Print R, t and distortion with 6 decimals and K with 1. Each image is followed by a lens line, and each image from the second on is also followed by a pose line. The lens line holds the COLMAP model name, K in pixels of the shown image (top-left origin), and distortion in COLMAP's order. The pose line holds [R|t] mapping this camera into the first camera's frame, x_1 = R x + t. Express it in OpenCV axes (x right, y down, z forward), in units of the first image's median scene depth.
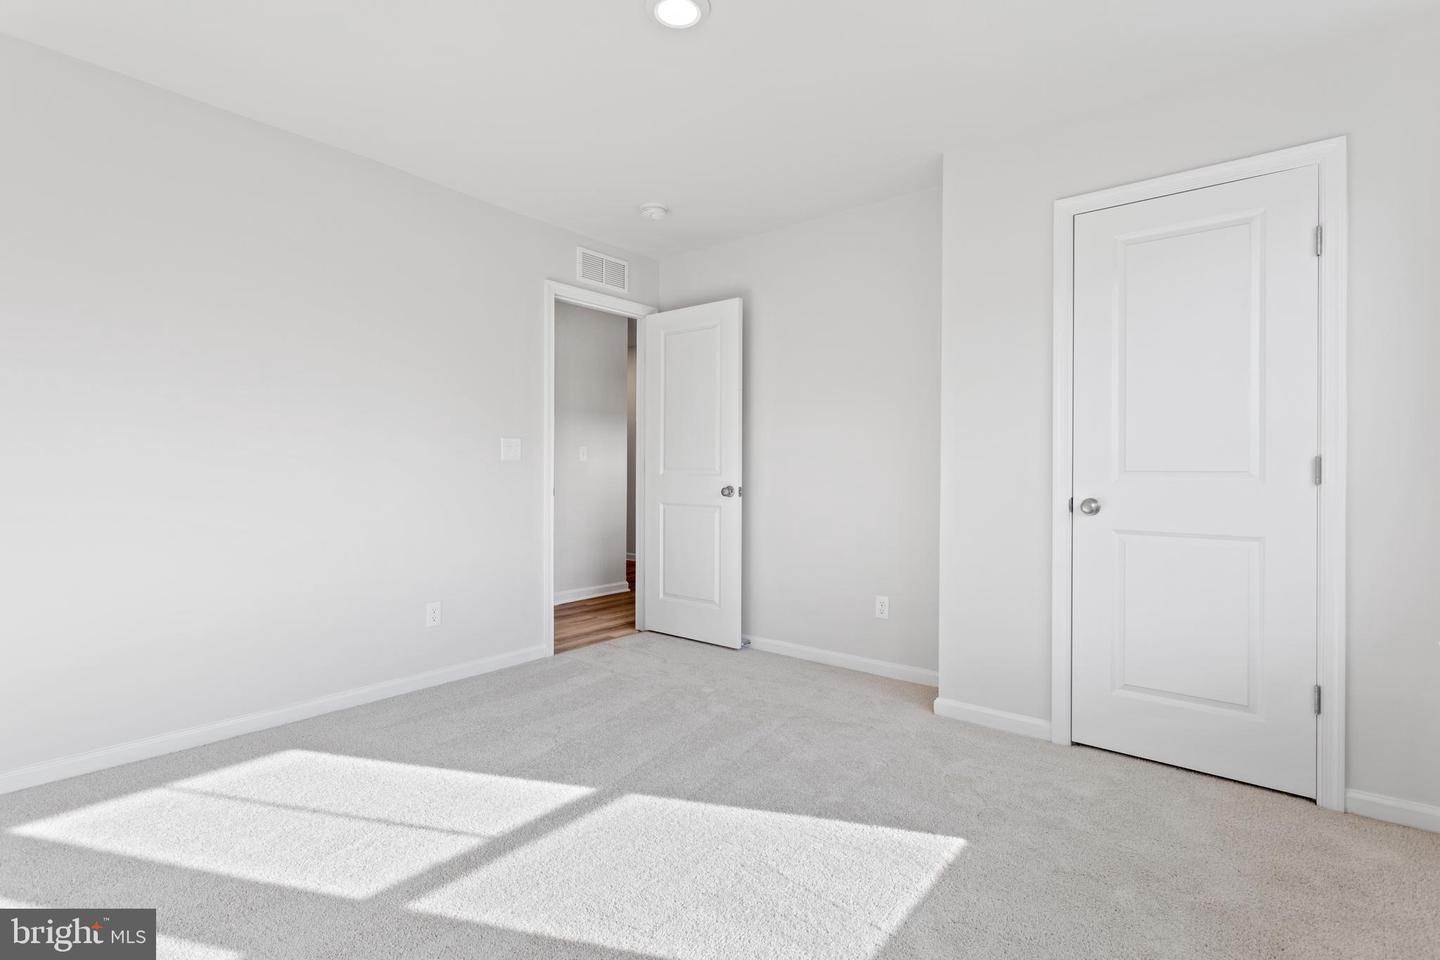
lens RADIAL K [[685.1, 0, 711.4], [0, 685.1, 474.1], [0, 0, 1]] dist [-0.000046, -0.000061]
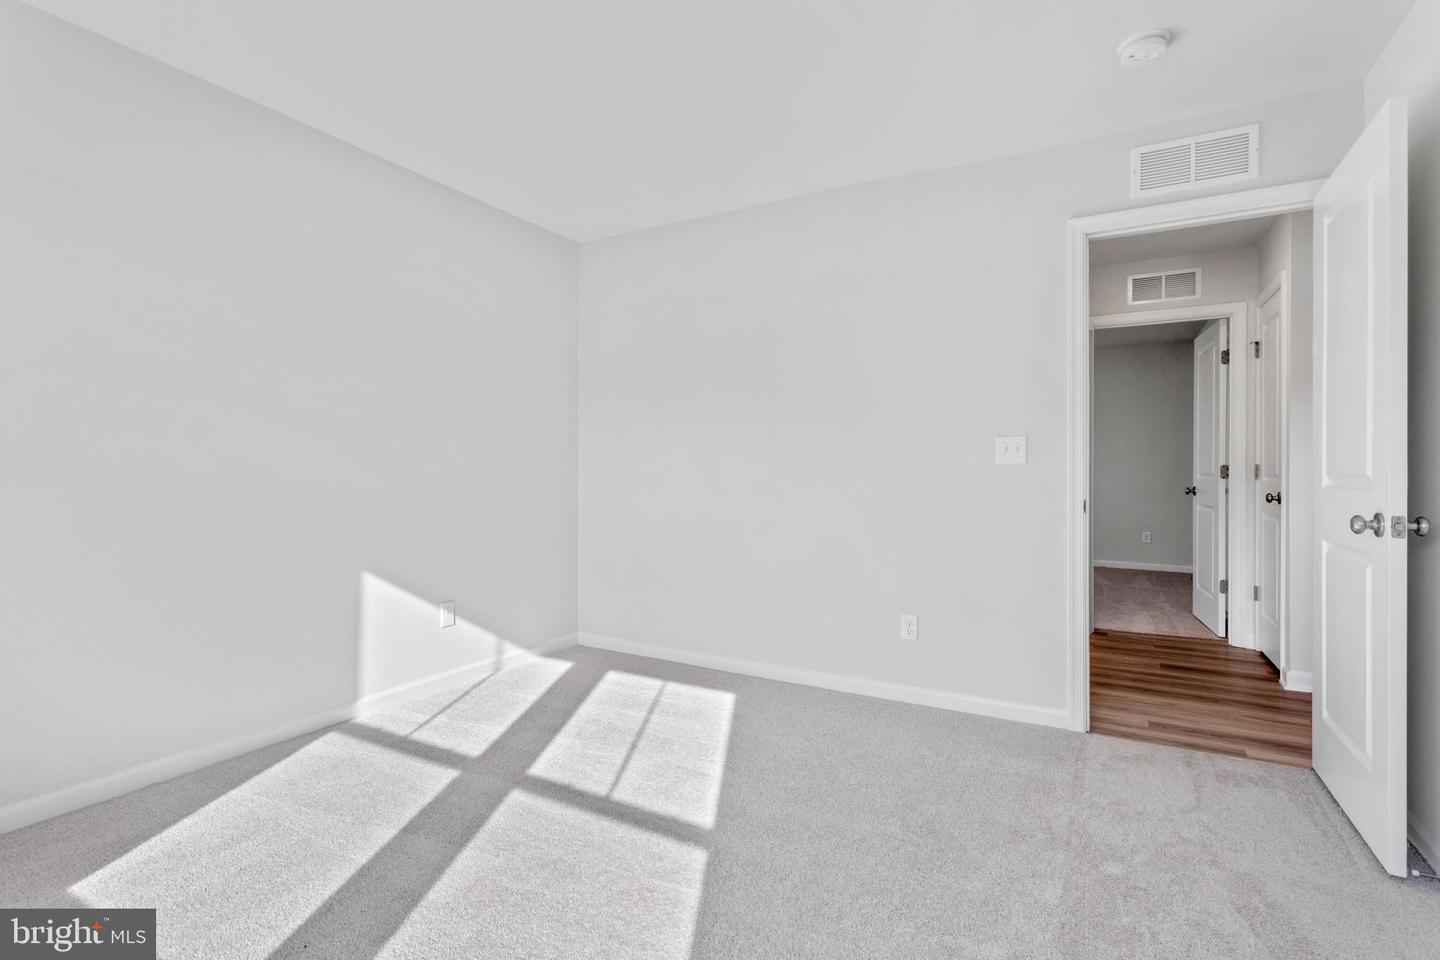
lens RADIAL K [[685.1, 0, 711.4], [0, 685.1, 474.1], [0, 0, 1]] dist [-0.000046, -0.000061]
pose [[0.164639, 0.003076, -0.986349, 0.441499], [-0.006767, 0.999975, 0.001988, -0.007930], [0.986331, 0.006348, 0.164656, 0.514844]]
